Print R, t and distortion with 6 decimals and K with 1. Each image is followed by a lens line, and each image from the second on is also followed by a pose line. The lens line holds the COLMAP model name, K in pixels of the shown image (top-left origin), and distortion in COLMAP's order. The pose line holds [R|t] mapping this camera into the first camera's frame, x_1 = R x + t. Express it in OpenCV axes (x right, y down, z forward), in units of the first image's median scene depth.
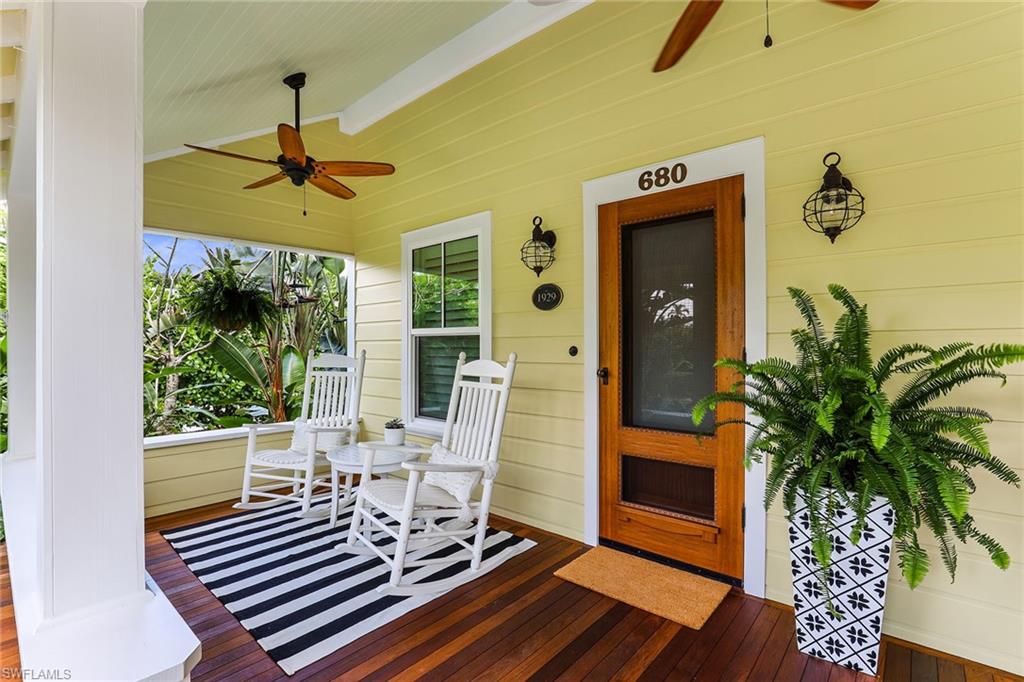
lens RADIAL K [[469.6, 0, 513.5], [0, 469.6, 342.5], [0, 0, 1]] dist [-0.031797, 0.002356]
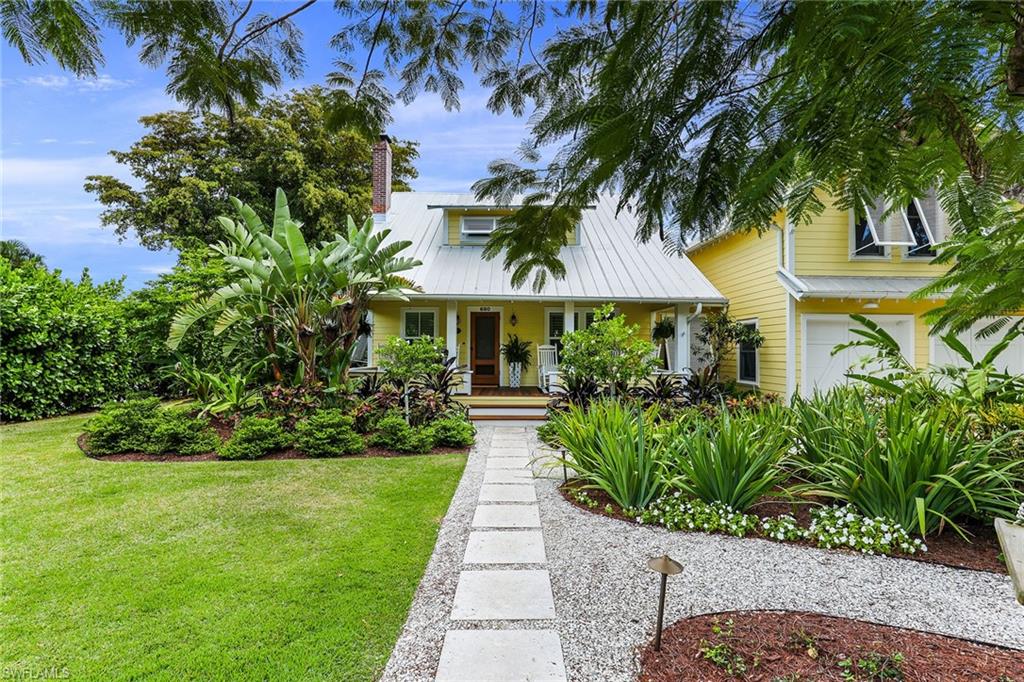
lens RADIAL K [[469.6, 0, 509.1], [0, 469.6, 348.5], [0, 0, 1]] dist [-0.031797, 0.002356]
pose [[0.755357, 0.004940, 0.655294, -2.387073], [-0.004138, 0.999988, -0.002769, 0.072818], [-0.655300, -0.000620, 0.755368, -2.561869]]
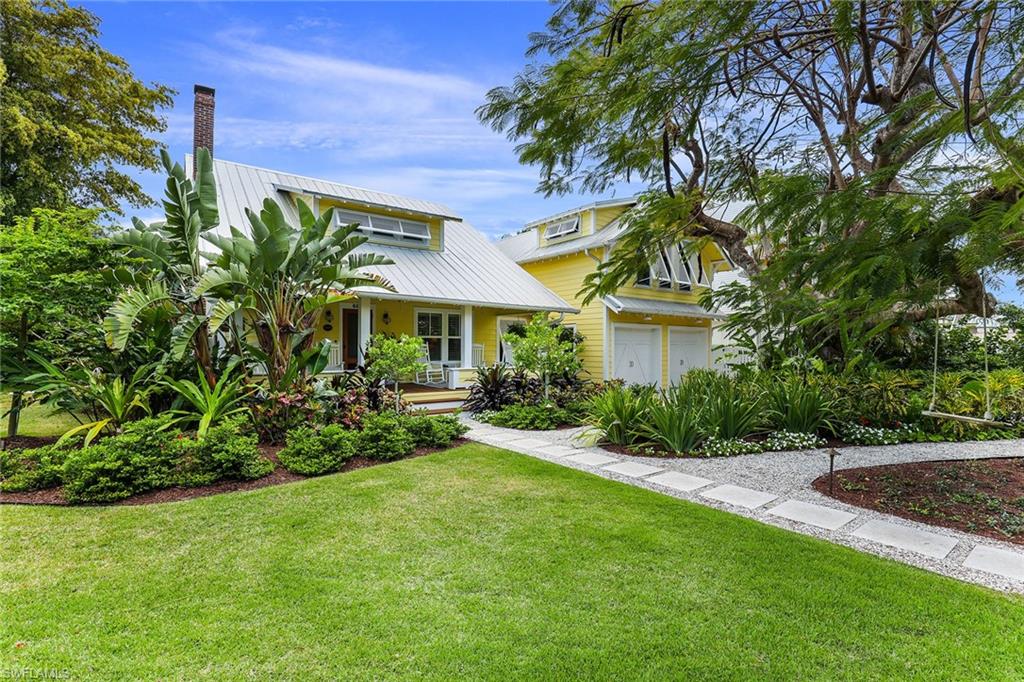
lens RADIAL K [[469.6, 0, 509.8], [0, 469.6, 342.3], [0, 0, 1]] dist [-0.031797, 0.002356]
pose [[0.217991, 0.010600, 0.975893, -3.517813], [-0.004891, 0.999940, -0.009768, 0.058404], [-0.975939, -0.002644, 0.218030, -1.411230]]
